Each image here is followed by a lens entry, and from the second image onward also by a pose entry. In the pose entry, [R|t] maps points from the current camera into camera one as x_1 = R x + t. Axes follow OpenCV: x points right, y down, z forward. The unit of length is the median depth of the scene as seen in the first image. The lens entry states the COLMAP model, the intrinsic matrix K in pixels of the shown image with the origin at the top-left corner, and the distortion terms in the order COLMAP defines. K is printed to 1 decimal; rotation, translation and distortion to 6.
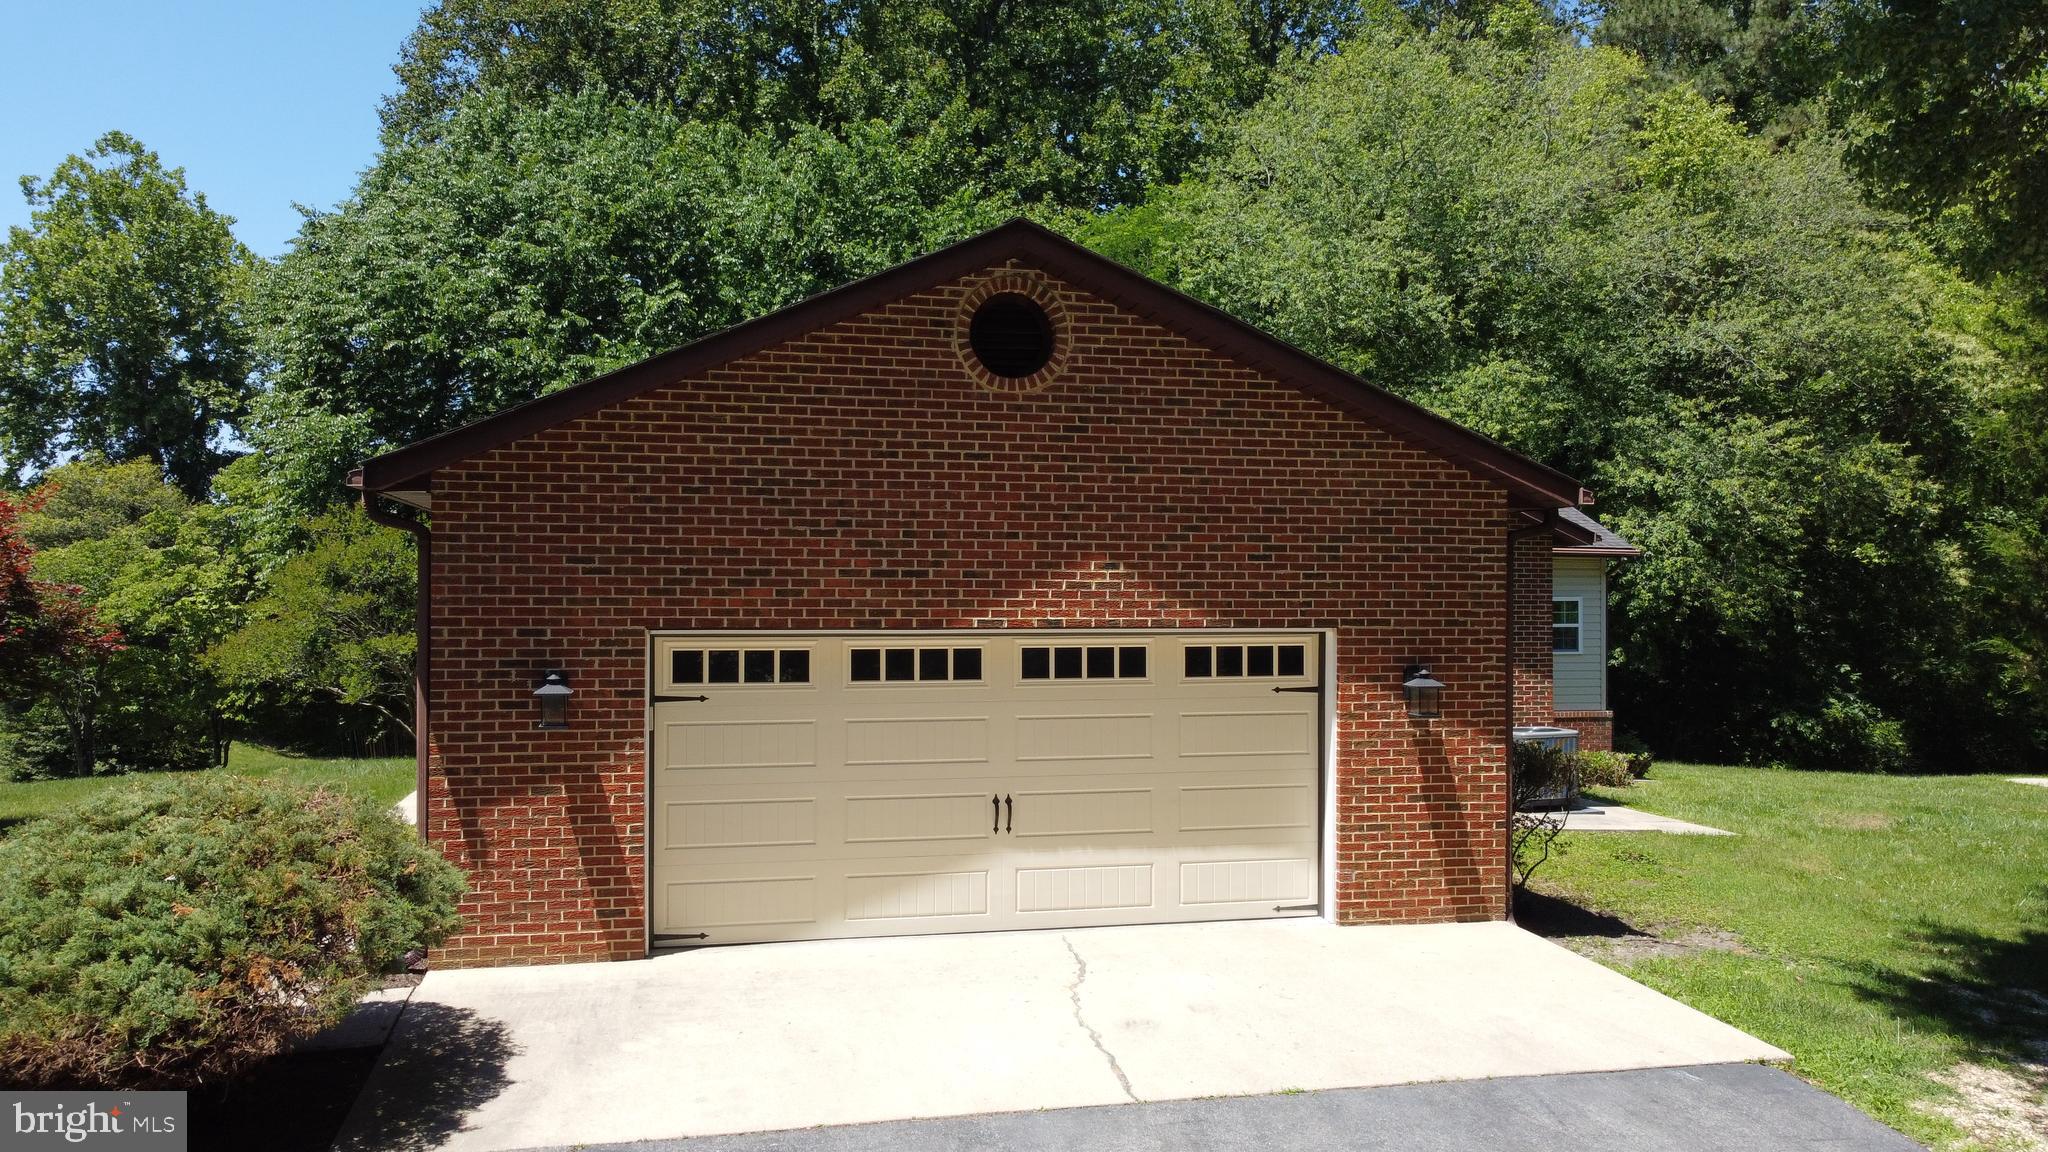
lens RADIAL K [[1550.9, 0, 1019.0], [0, 1550.9, 583.2], [0, 0, 1]] dist [0.006437, -0.006352]
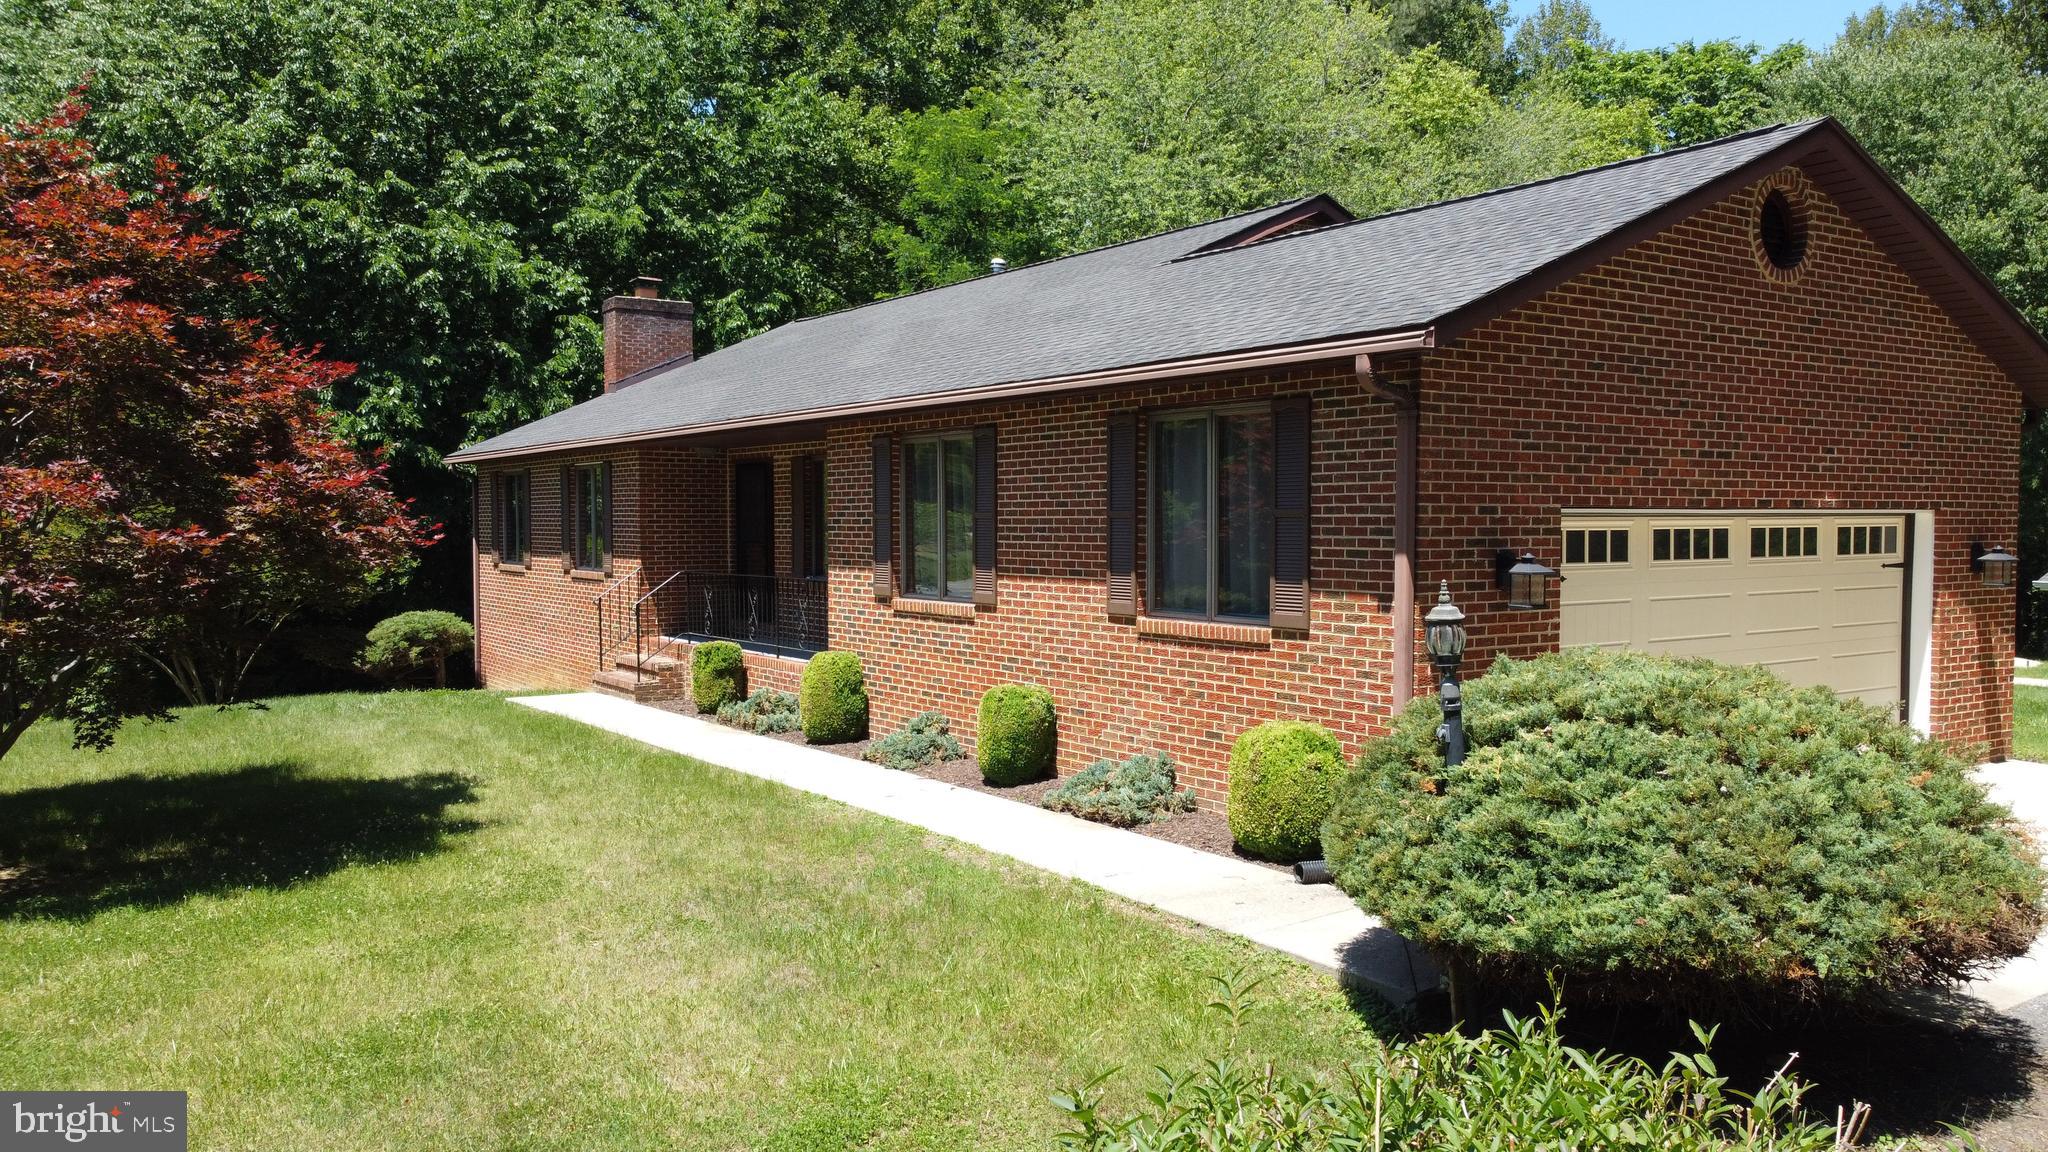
lens RADIAL K [[1550.9, 0, 1019.0], [0, 1550.9, 583.2], [0, 0, 1]] dist [0.006437, -0.006352]
pose [[0.926691, -0.019081, 0.375340, -0.878961], [0.000989, 0.998831, 0.048334, 0.028218], [-0.375823, -0.044420, 0.925626, 0.209559]]
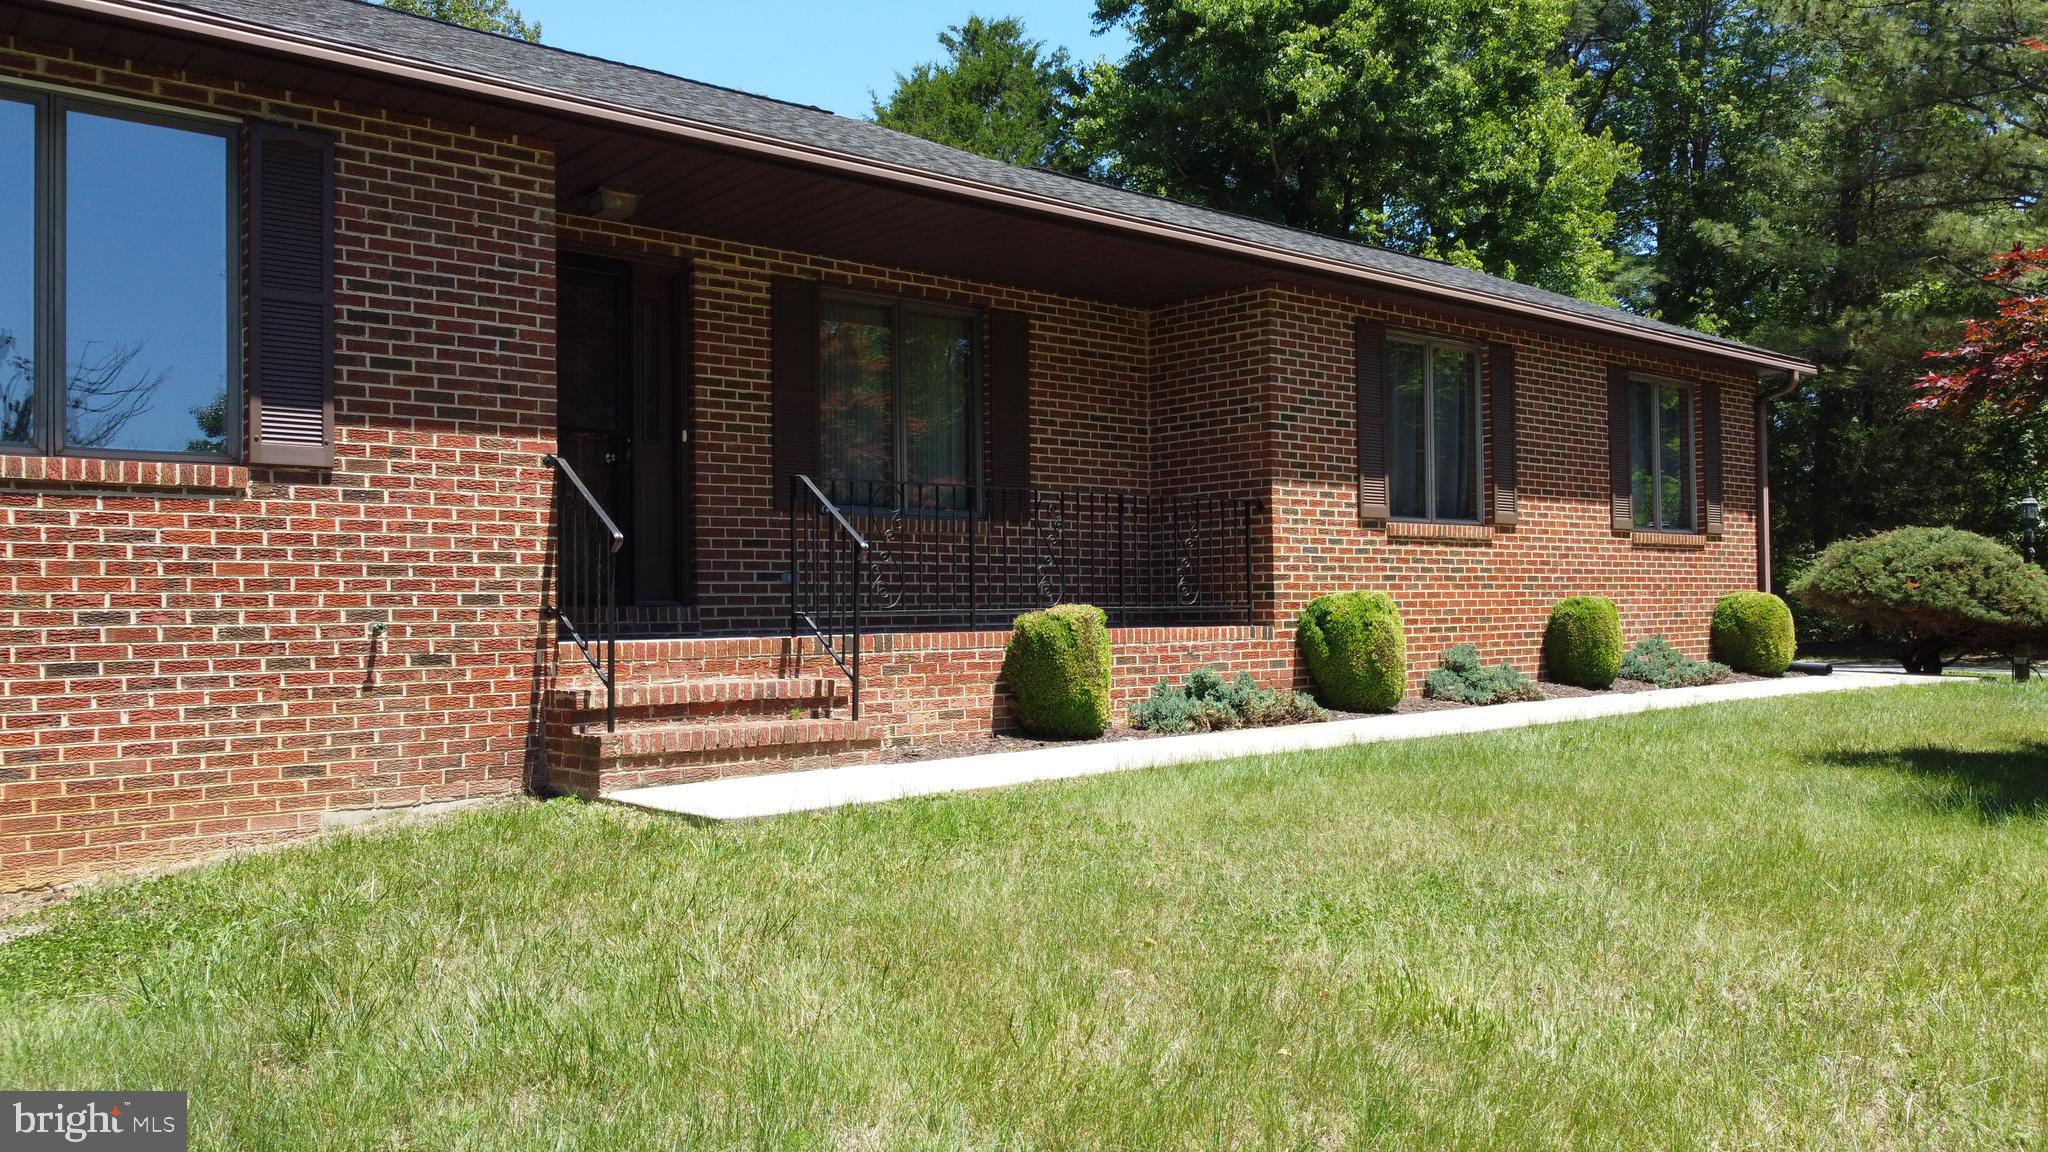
lens RADIAL K [[1550.9, 0, 1019.0], [0, 1550.9, 583.2], [0, 0, 1]] dist [0.006437, -0.006352]
pose [[-0.474955, 0.023709, 0.879691, -1.329068], [0.007847, 0.999711, -0.022707, 0.175408], [-0.879975, -0.003881, -0.475004, 2.282154]]
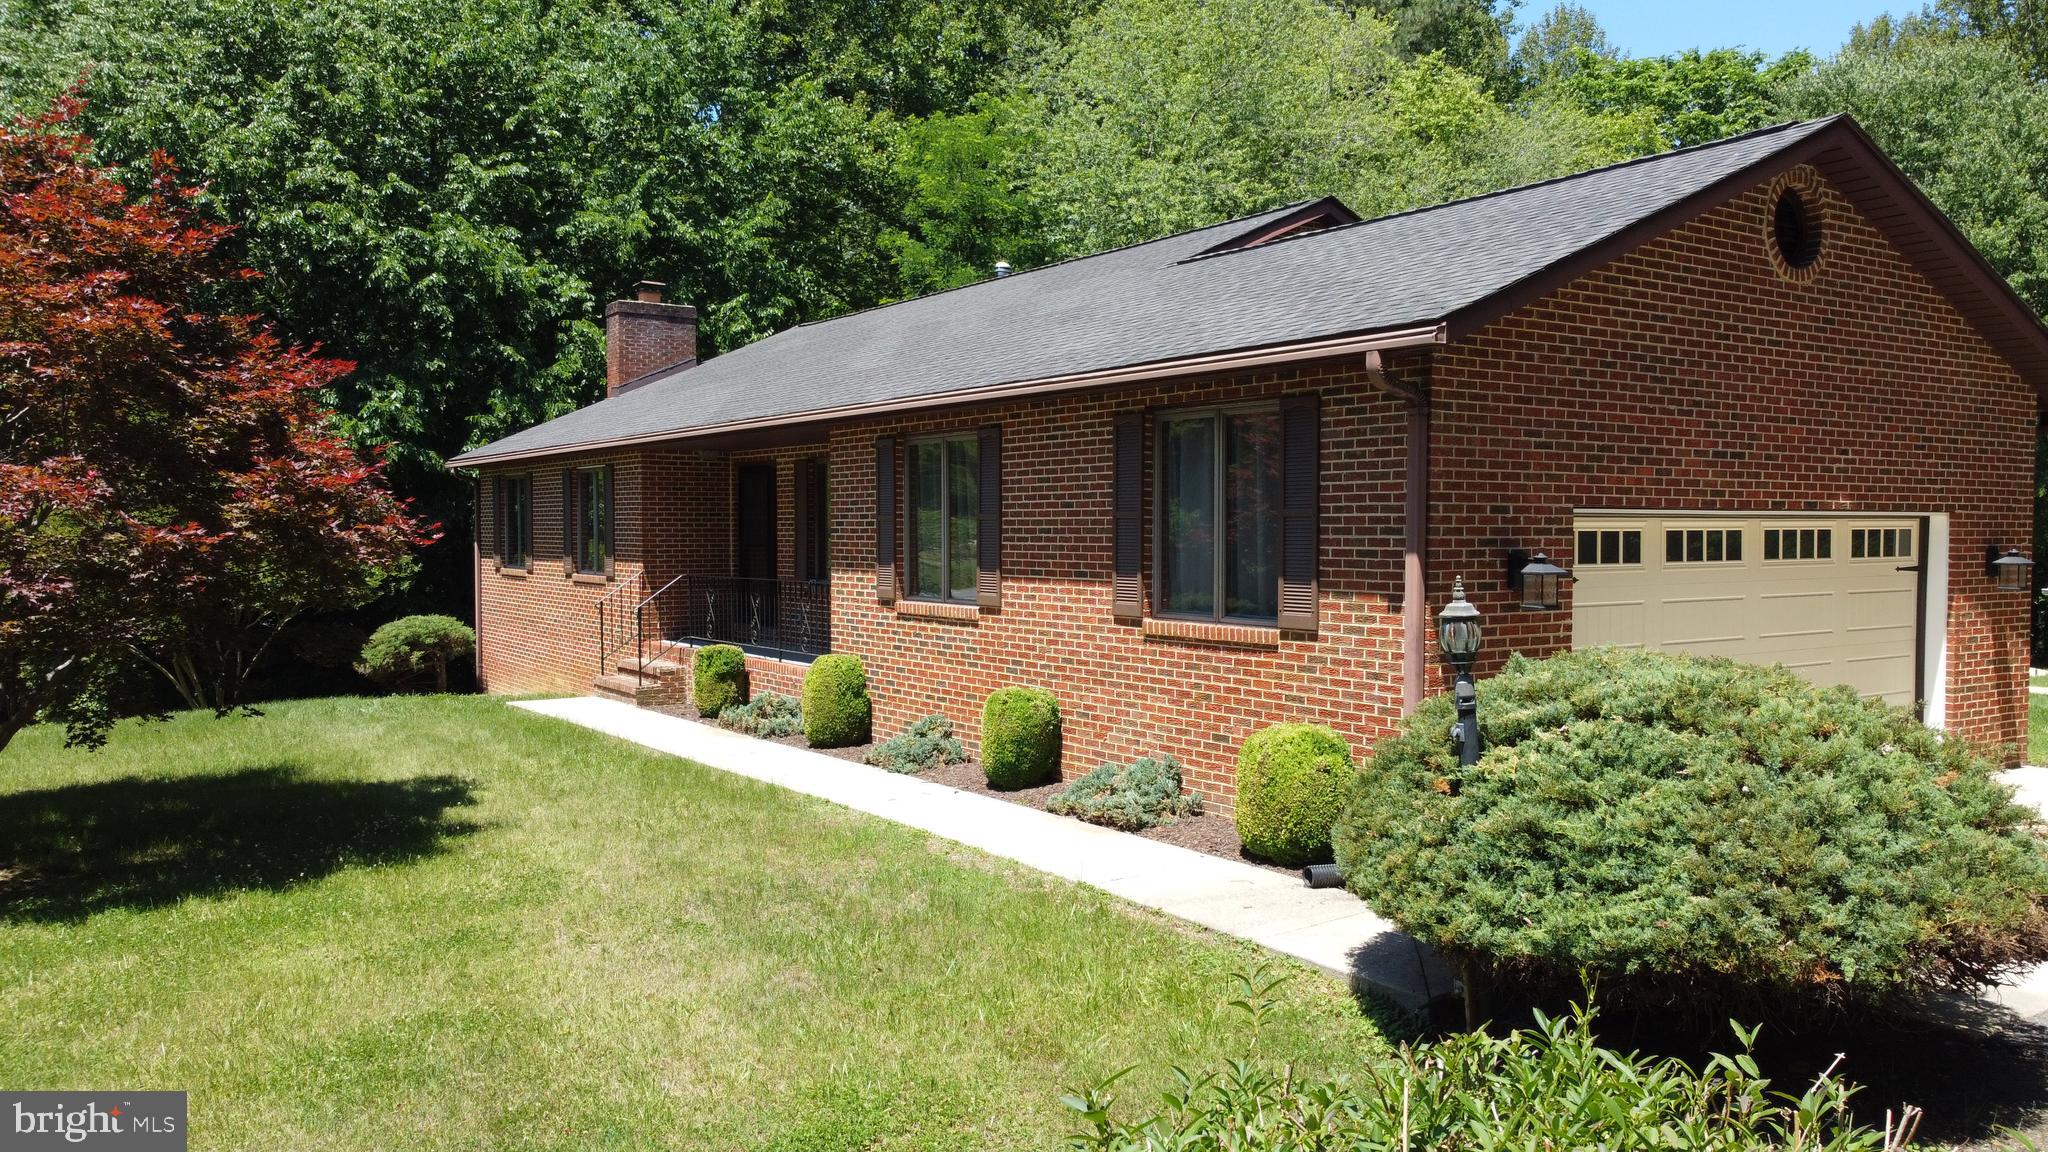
lens RADIAL K [[1550.9, 0, 1019.0], [0, 1550.9, 583.2], [0, 0, 1]] dist [0.006437, -0.006352]
pose [[0.927510, -0.015162, 0.373490, -0.875672], [-0.000857, 0.999088, 0.042688, 0.034105], [-0.373797, -0.039914, 0.926651, 0.220510]]
